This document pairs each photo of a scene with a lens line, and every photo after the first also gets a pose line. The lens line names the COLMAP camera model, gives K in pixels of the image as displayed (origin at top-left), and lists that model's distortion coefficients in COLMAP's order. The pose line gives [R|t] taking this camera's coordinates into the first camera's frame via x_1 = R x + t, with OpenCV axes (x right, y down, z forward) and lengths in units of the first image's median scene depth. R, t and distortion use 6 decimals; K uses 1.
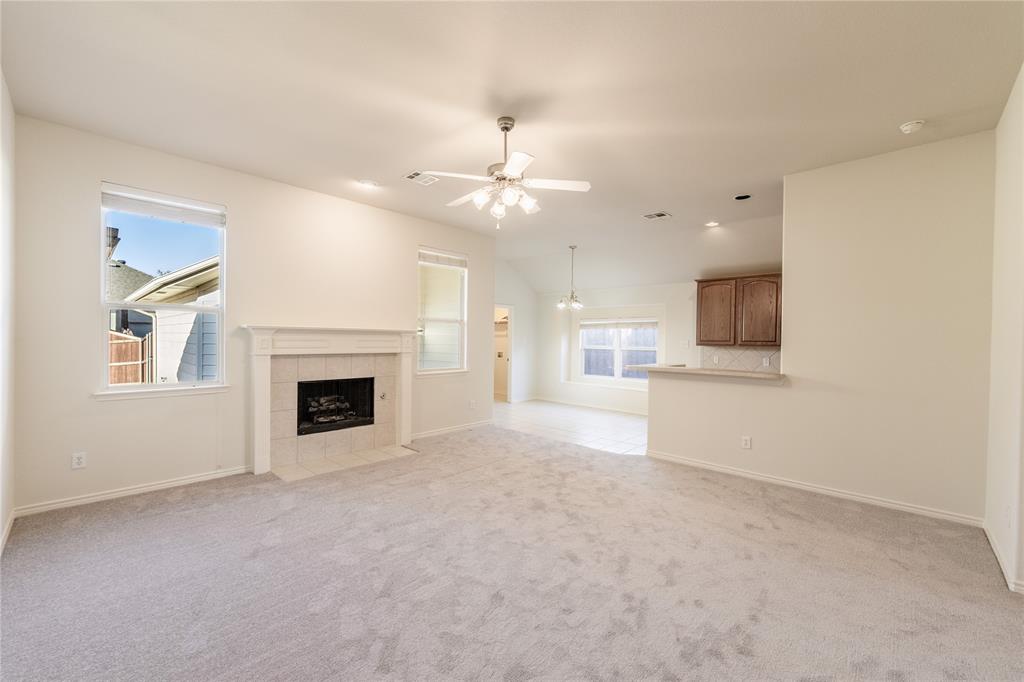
lens RADIAL K [[412.5, 0, 514.0], [0, 412.5, 334.6], [0, 0, 1]] dist [-0.001654, -0.000346]
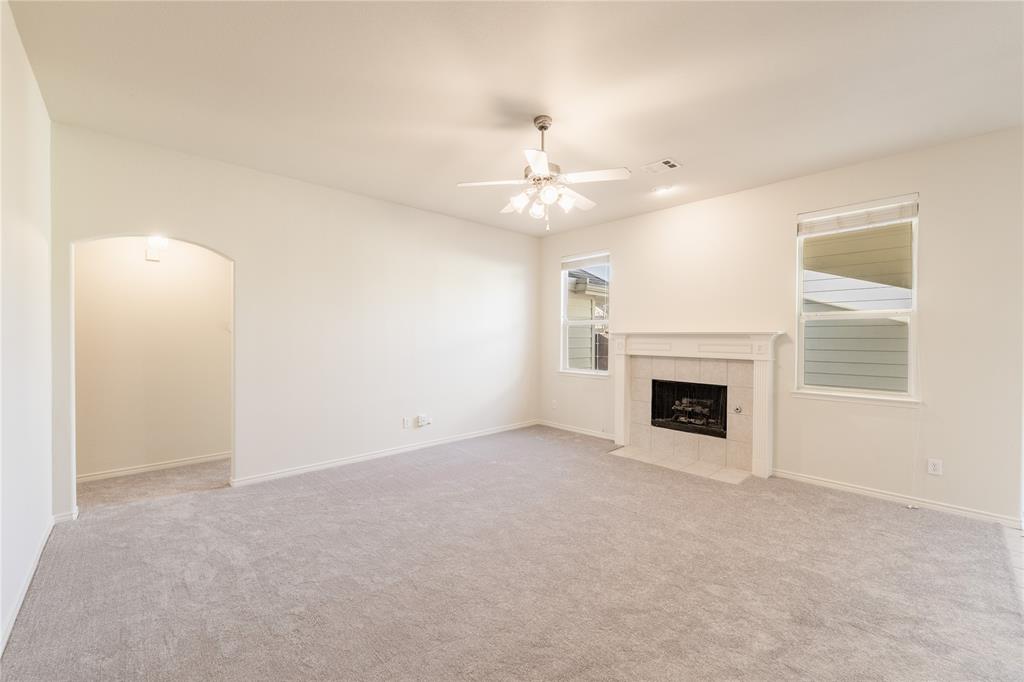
lens RADIAL K [[412.5, 0, 514.0], [0, 412.5, 334.6], [0, 0, 1]] dist [-0.001654, -0.000346]
pose [[-0.071893, -0.020991, -0.997191, 0.645634], [0.000387, 0.999778, -0.021073, 0.012682], [0.997412, -0.001901, -0.071869, 0.676199]]
